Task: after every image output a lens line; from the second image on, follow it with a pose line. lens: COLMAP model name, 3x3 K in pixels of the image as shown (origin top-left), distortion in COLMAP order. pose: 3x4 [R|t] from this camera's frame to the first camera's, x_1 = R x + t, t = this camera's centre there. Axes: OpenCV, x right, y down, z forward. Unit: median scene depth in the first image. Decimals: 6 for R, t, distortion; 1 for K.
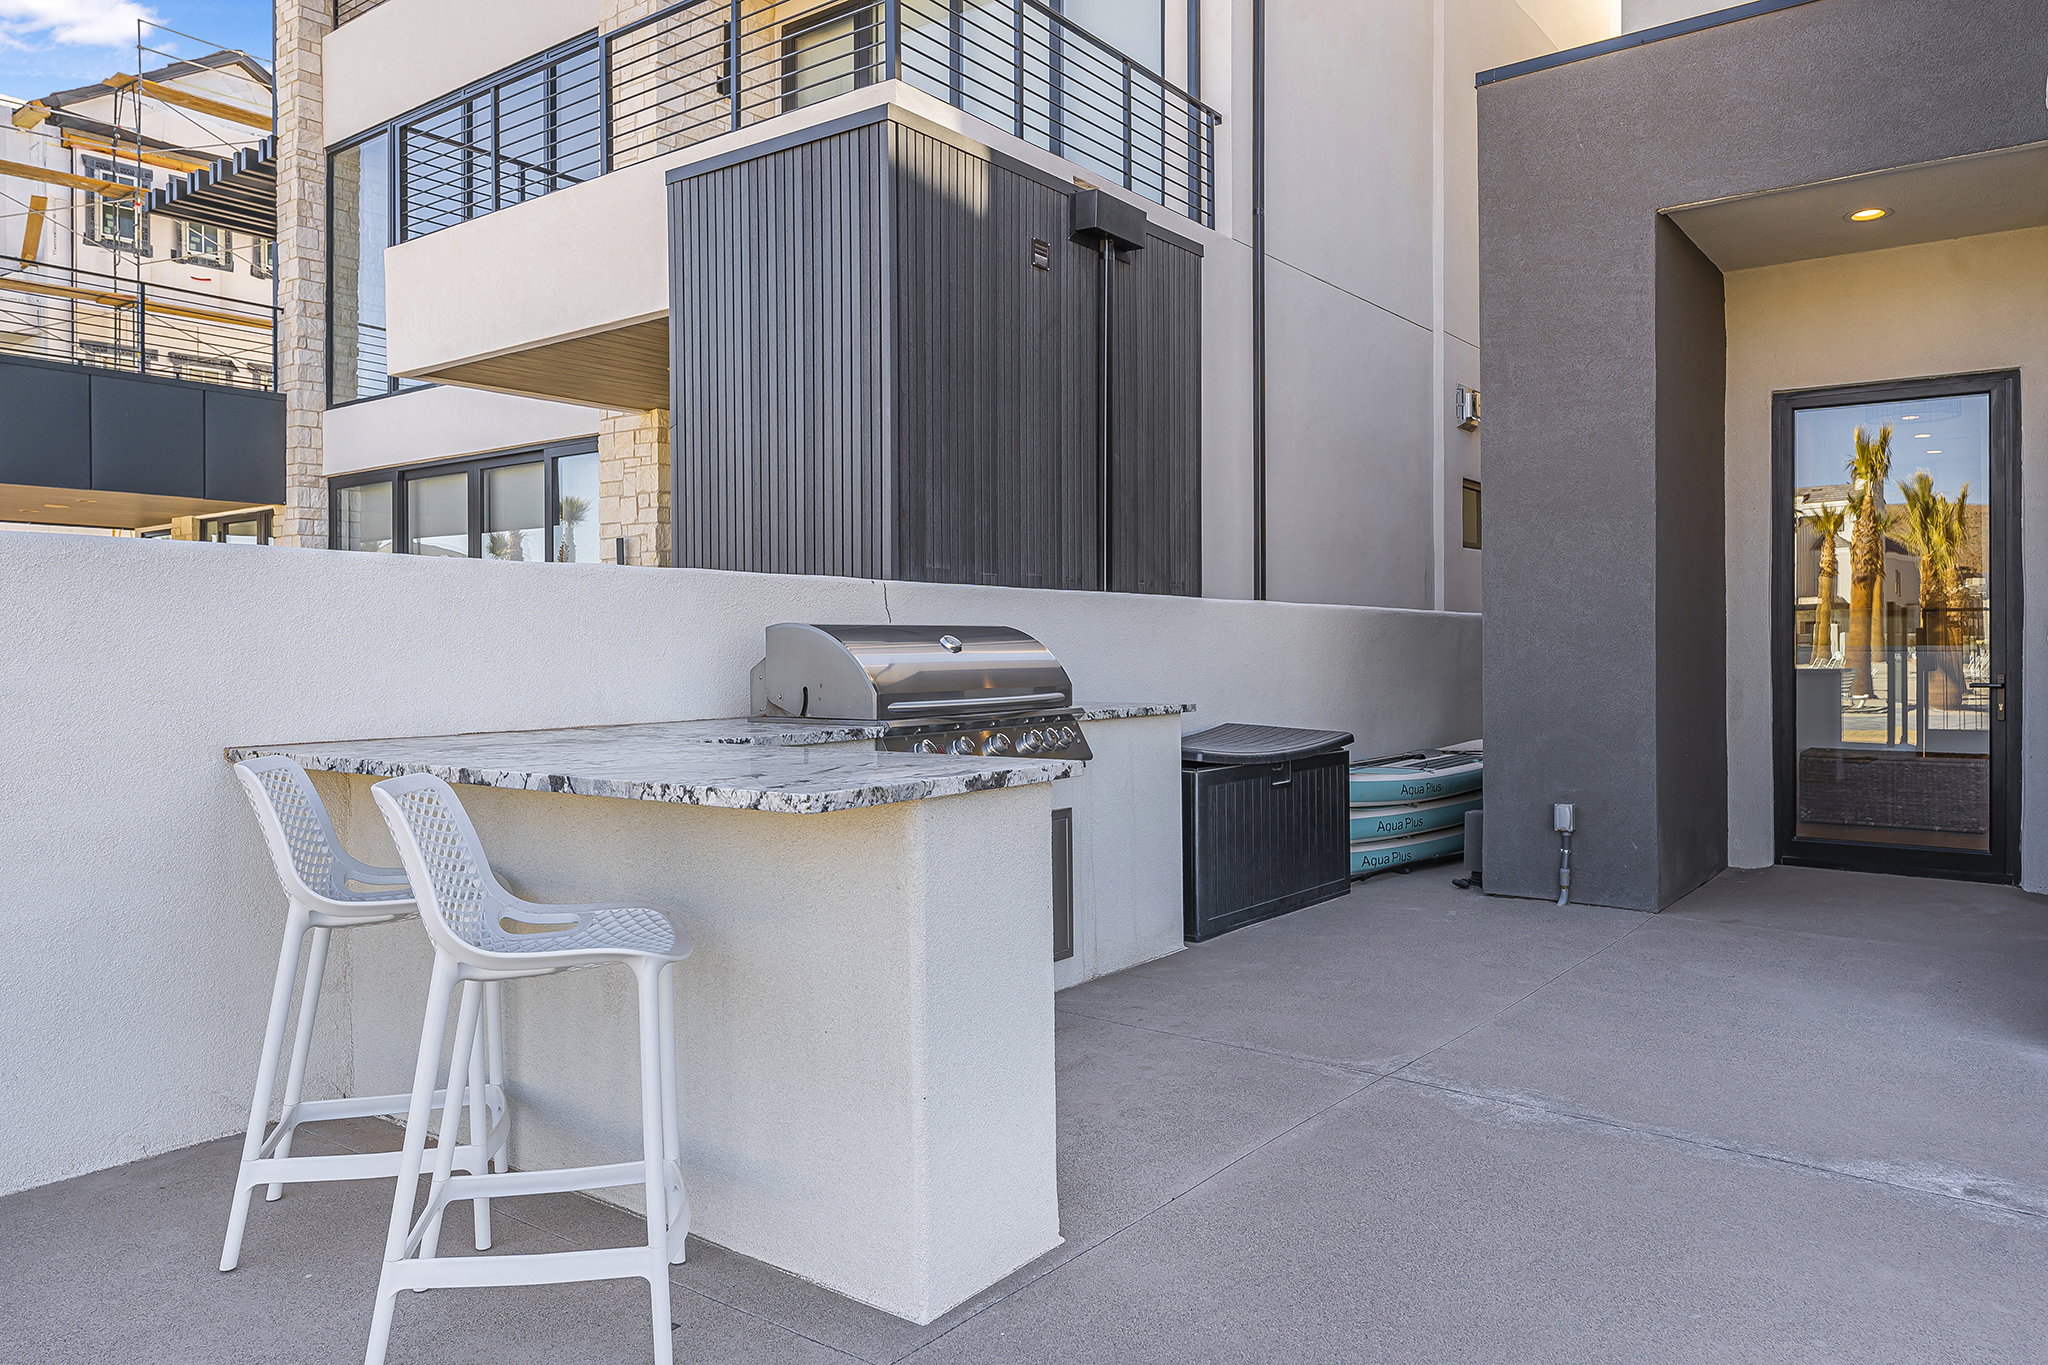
lens RADIAL K [[1422.1, 0, 1024.4], [0, 1422.1, 649.0], [0, 0, 1]] dist [0.000269, -0.031702]
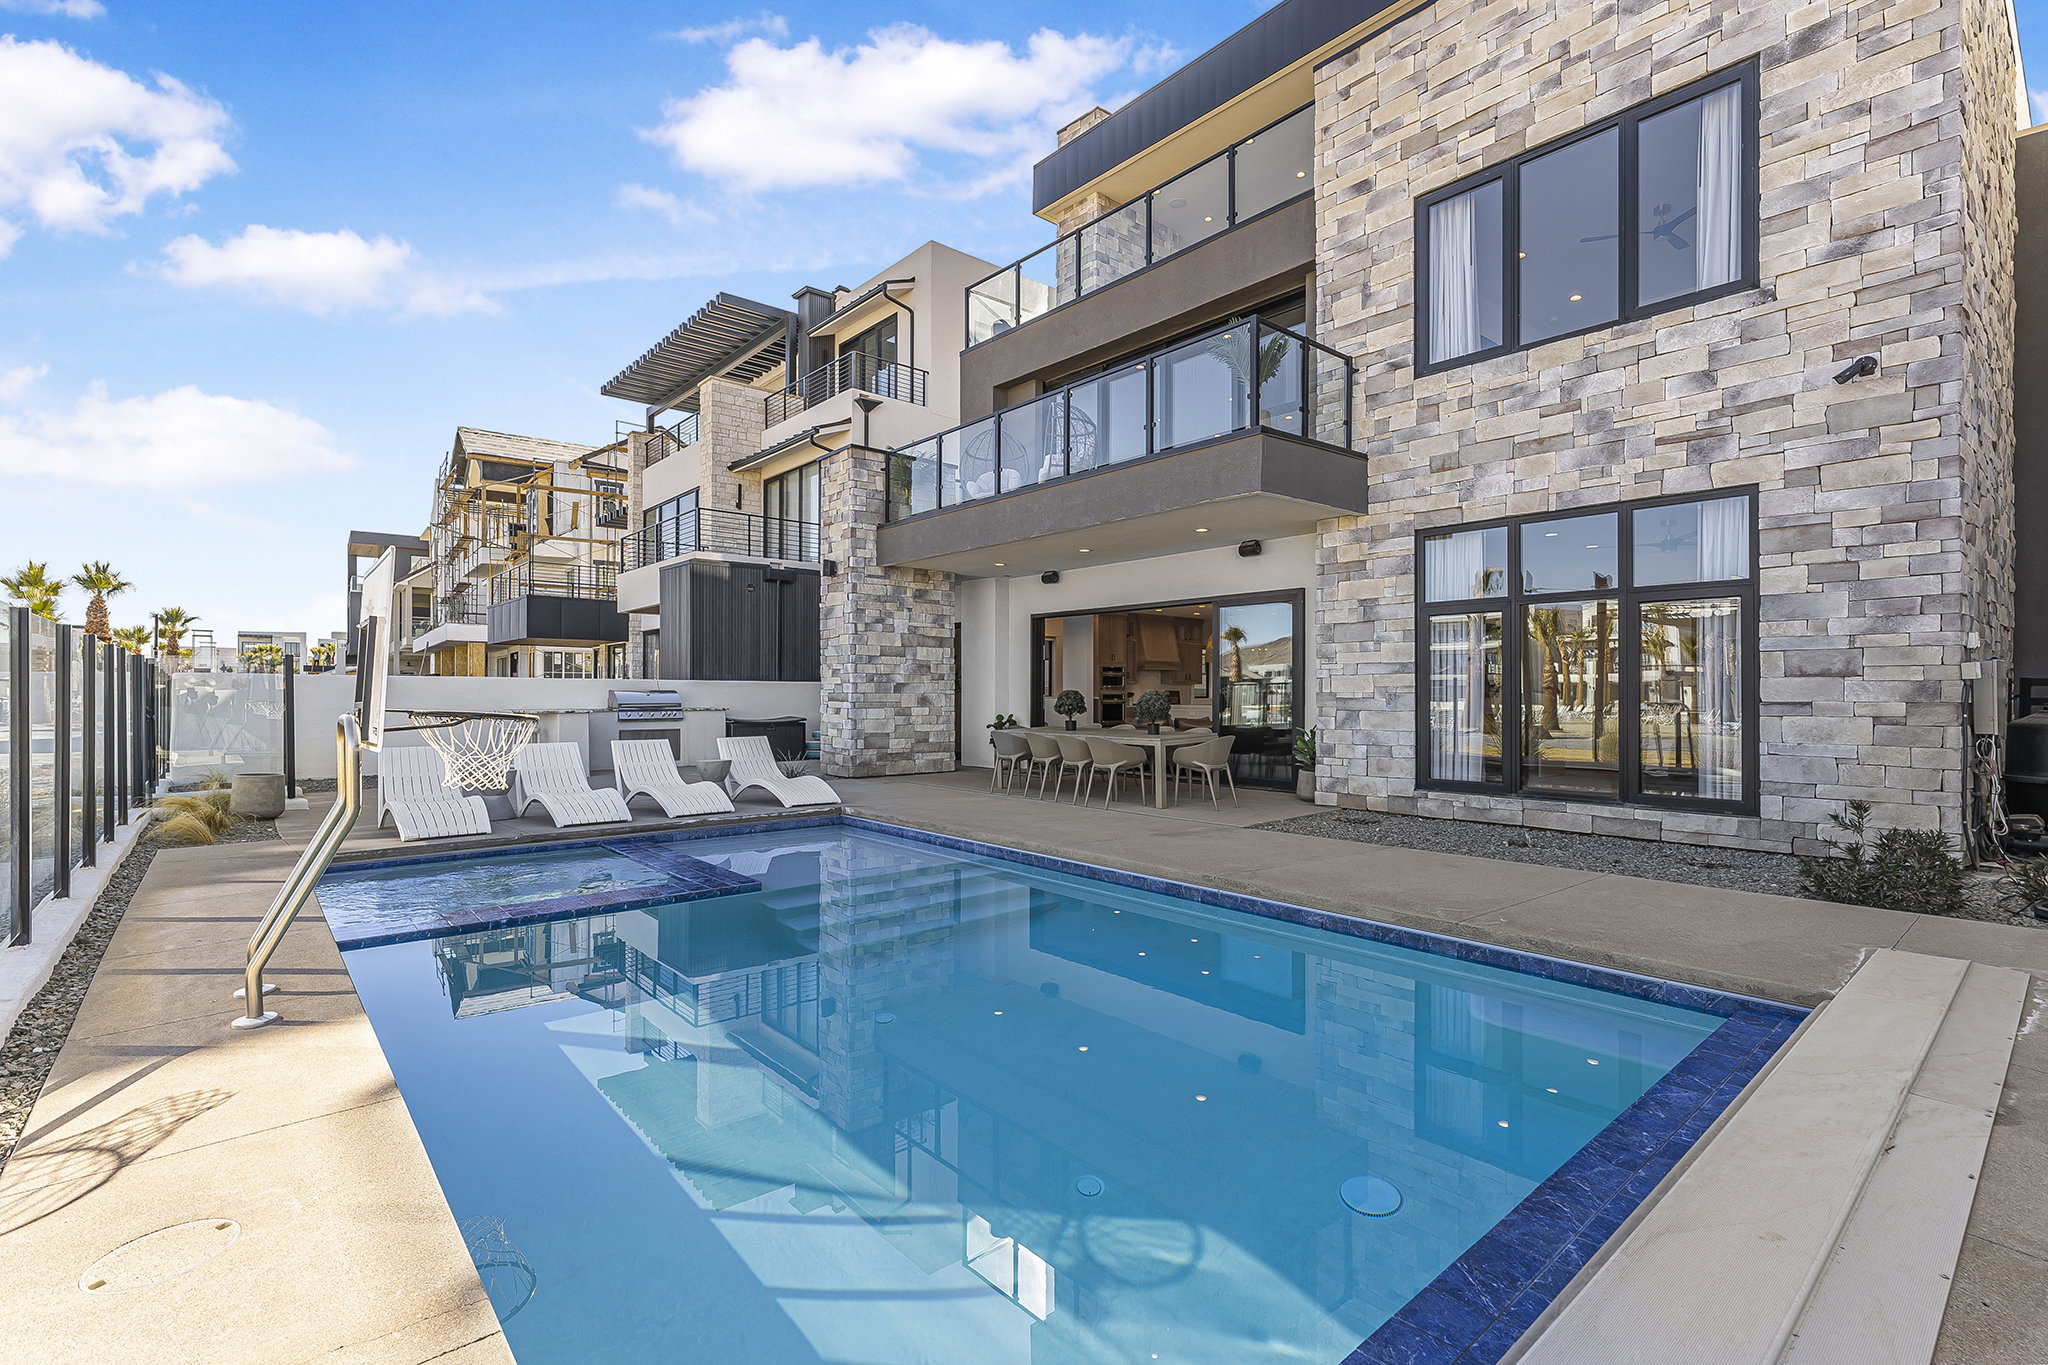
lens RADIAL K [[928.8, 0, 1019.2], [0, 928.8, 689.0], [0, 0, 1]] dist [-0.000999, 0.000373]
pose [[0.976826, 0.010585, -0.213775, 0.582410], [-0.012788, 0.999878, -0.008925, -0.002281], [0.213654, 0.011452, 0.976842, -0.581679]]
